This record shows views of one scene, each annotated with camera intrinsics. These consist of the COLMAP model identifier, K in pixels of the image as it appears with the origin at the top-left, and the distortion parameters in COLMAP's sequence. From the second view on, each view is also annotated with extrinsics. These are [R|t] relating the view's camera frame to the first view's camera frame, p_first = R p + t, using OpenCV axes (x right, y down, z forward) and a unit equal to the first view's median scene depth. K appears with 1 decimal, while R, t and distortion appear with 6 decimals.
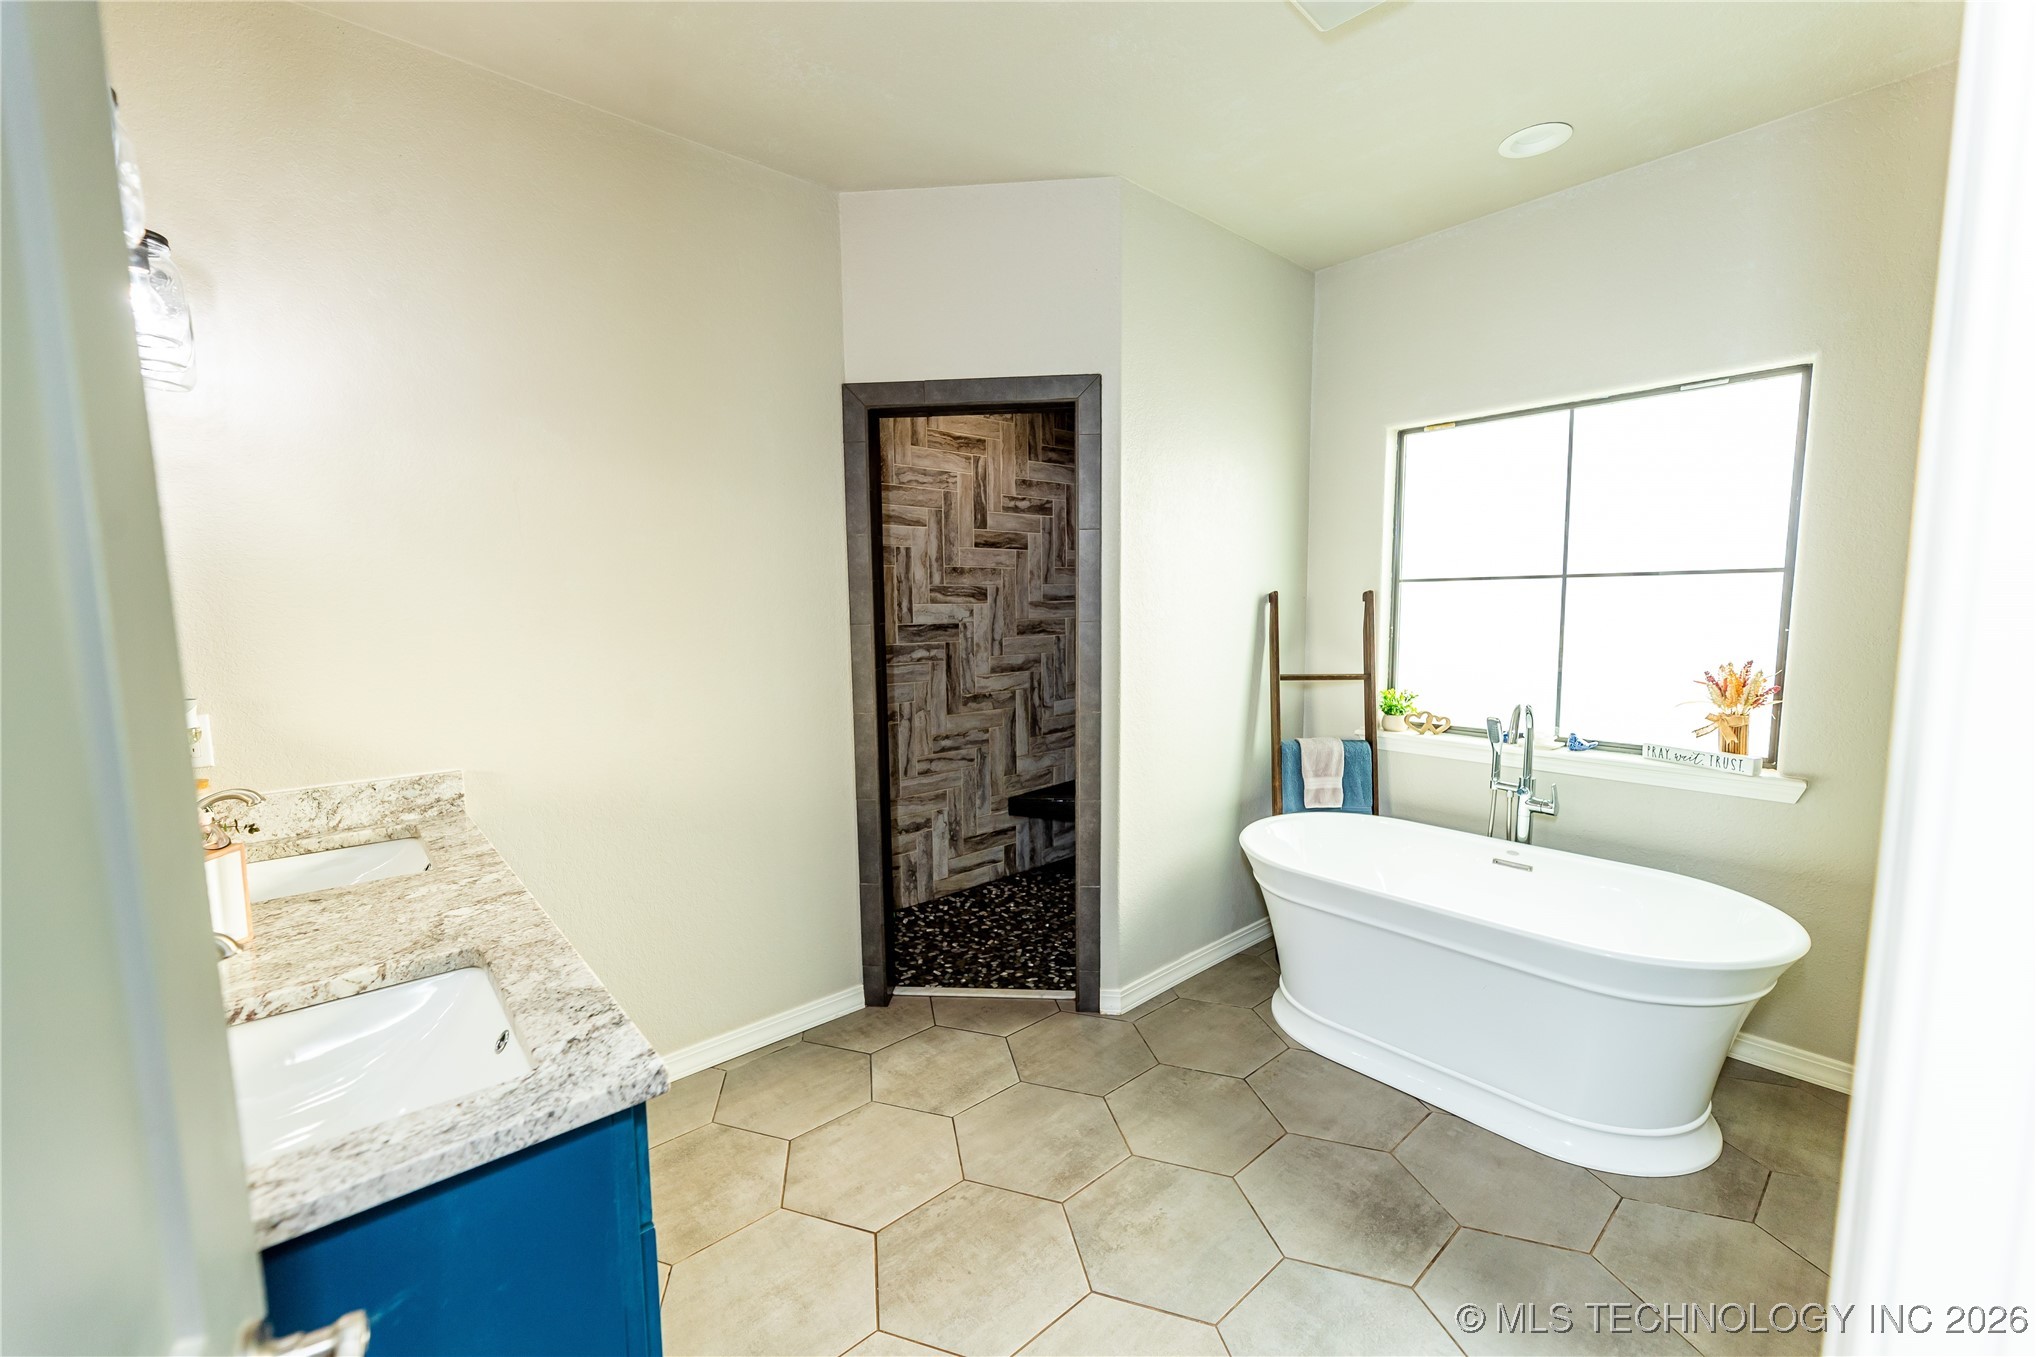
lens RADIAL K [[815.3, 0, 1021.0], [0, 815.3, 682.8], [0, 0, 1]] dist [-0.000440, -0.000129]
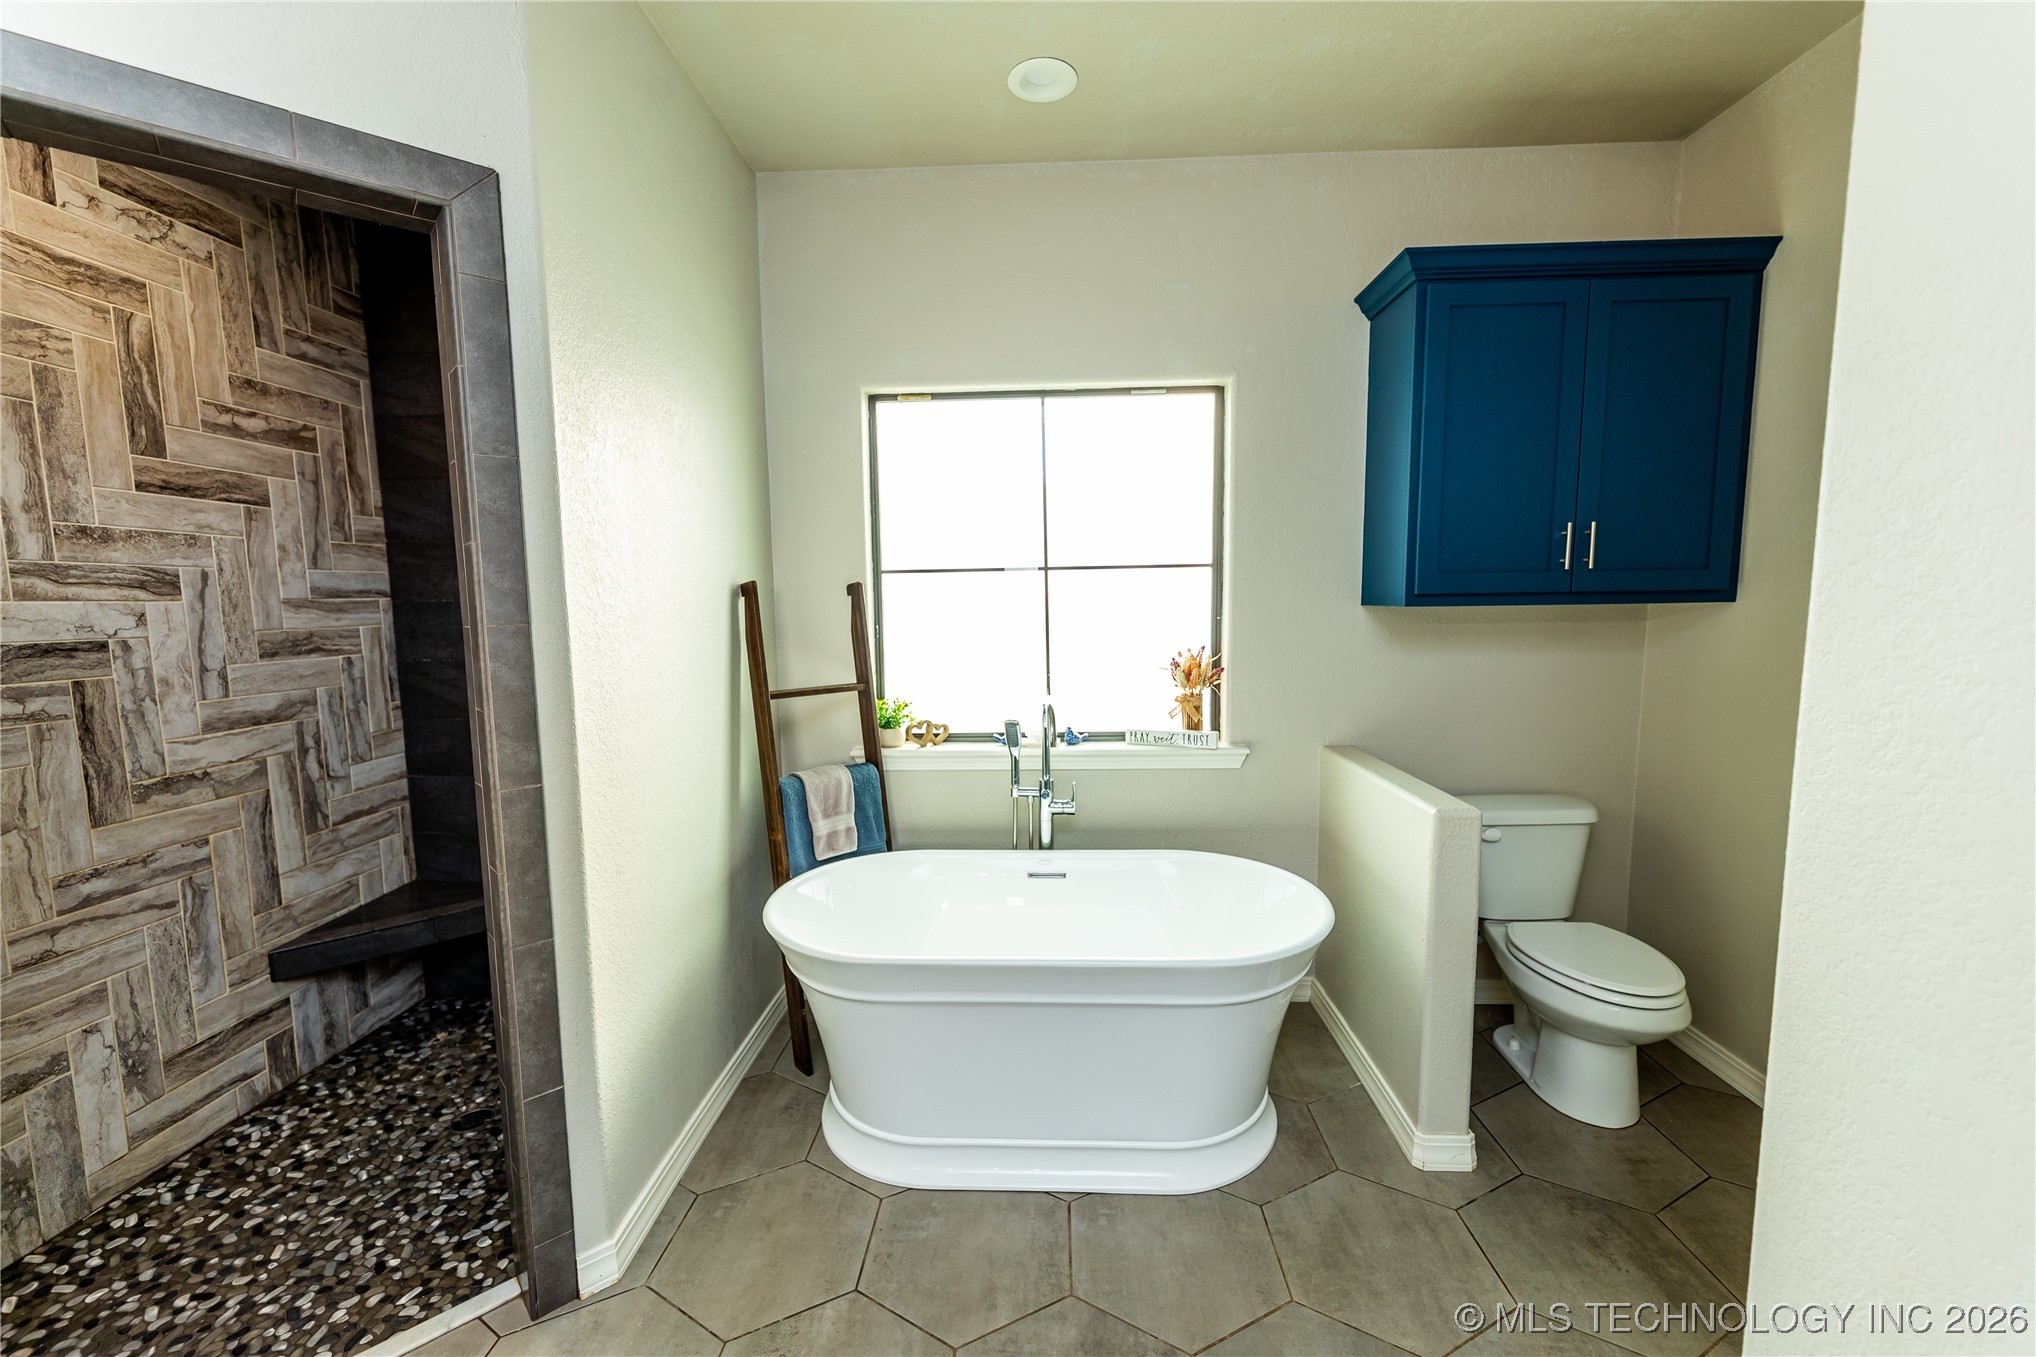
lens RADIAL K [[815.3, 0, 1021.0], [0, 815.3, 682.8], [0, 0, 1]] dist [-0.000440, -0.000129]
pose [[0.687615, -0.073129, 0.722384, -0.053858], [0.080254, 0.996474, 0.024484, -0.015083], [-0.721627, 0.041139, 0.691059, 0.257511]]
